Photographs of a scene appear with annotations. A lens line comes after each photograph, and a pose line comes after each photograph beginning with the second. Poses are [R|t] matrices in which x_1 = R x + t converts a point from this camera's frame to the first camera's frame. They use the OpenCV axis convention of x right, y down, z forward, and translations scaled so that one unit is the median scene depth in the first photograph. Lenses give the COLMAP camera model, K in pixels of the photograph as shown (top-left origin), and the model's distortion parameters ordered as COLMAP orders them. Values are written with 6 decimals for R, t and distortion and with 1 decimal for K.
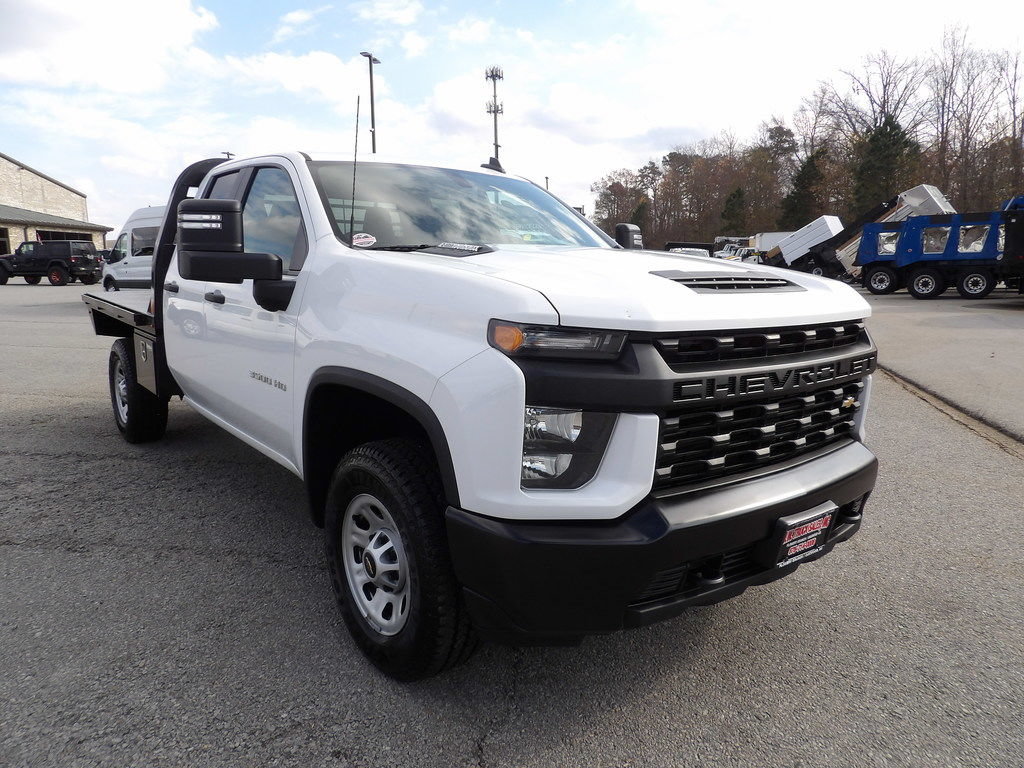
lens RADIAL K [[740.0, 0, 508.7], [0, 740.0, 382.3], [0, 0, 1]] dist [-0.036113, 0.051440]
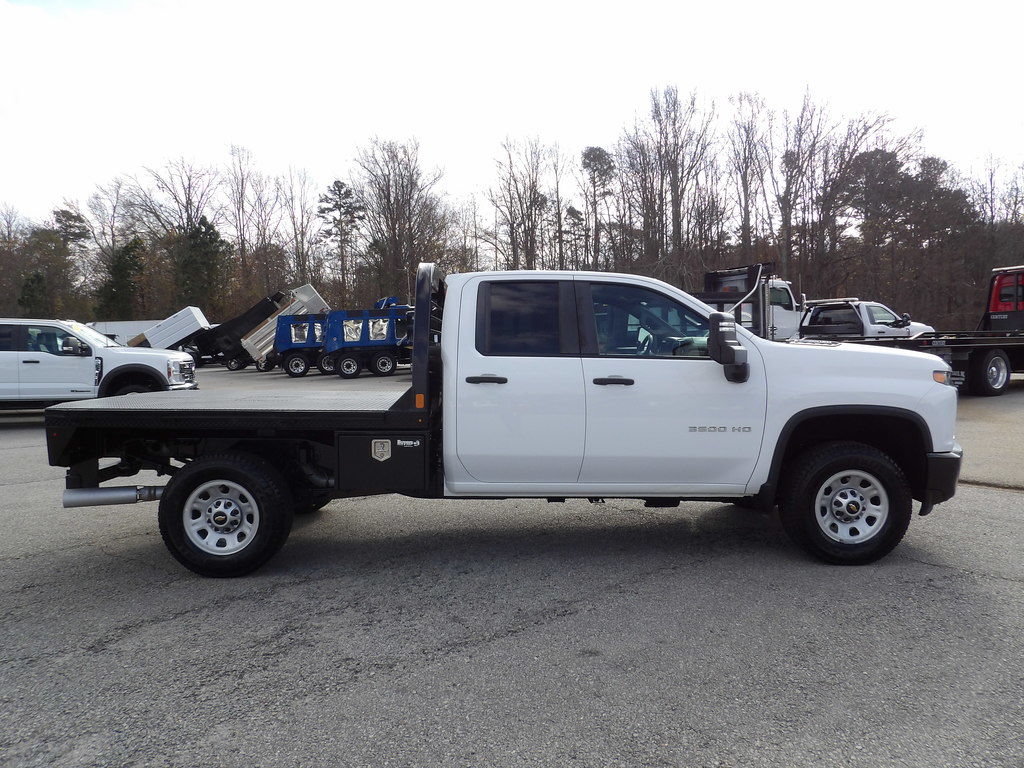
lens RADIAL K [[740.0, 0, 512.7], [0, 740.0, 386.1], [0, 0, 1]] dist [-0.036113, 0.051440]
pose [[0.606703, -0.059377, 0.792708, -0.065229], [0.148460, 0.988125, -0.039610, -0.003419], [-0.780942, 0.141717, 0.608313, 0.014515]]
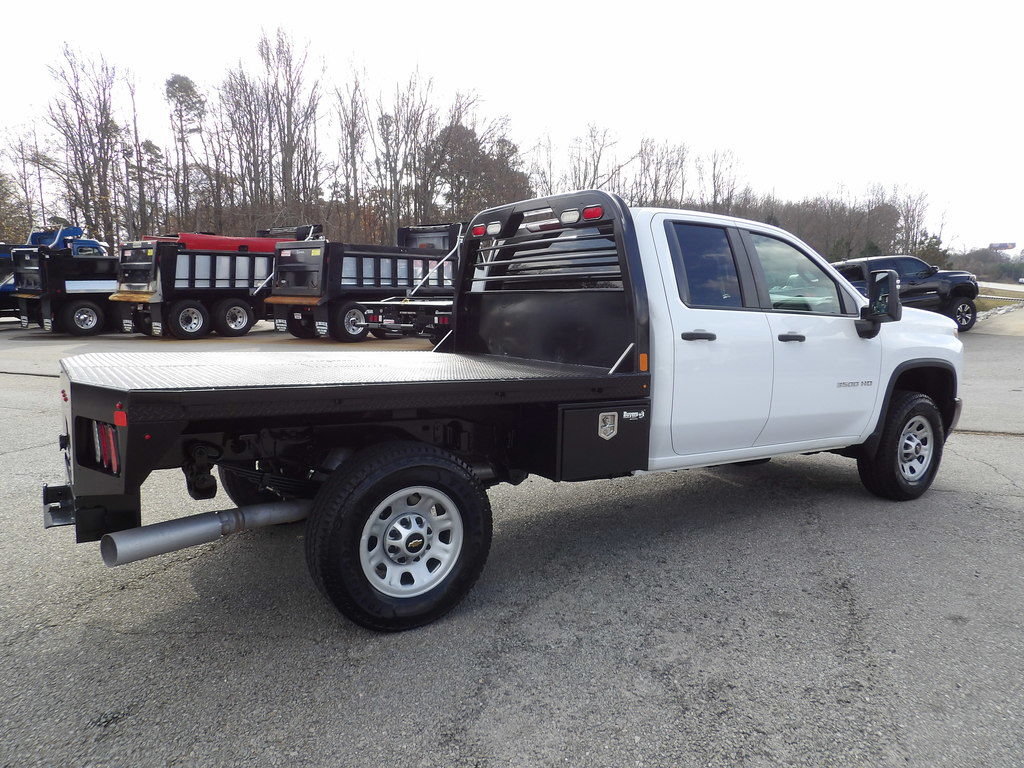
lens RADIAL K [[740.0, 0, 517.9], [0, 740.0, 380.0], [0, 0, 1]] dist [-0.036113, 0.051440]
pose [[0.085627, -0.110569, 0.990173, -0.070813], [0.152503, 0.983566, 0.096643, -0.009943], [-0.984587, 0.142729, 0.101082, 0.056559]]
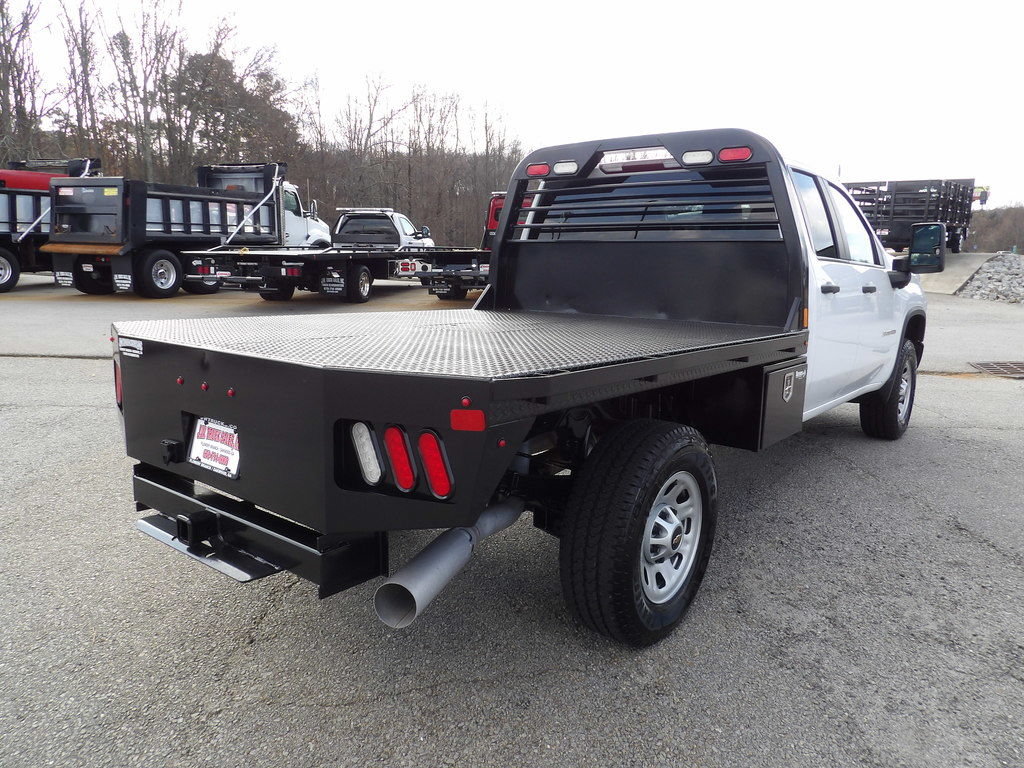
lens RADIAL K [[740.0, 0, 519.7], [0, 740.0, 375.0], [0, 0, 1]] dist [-0.036113, 0.051440]
pose [[-0.228608, -0.166584, 0.959160, -0.063020], [0.143541, 0.968715, 0.202455, -0.013214], [-0.962878, 0.183962, -0.197544, 0.077992]]
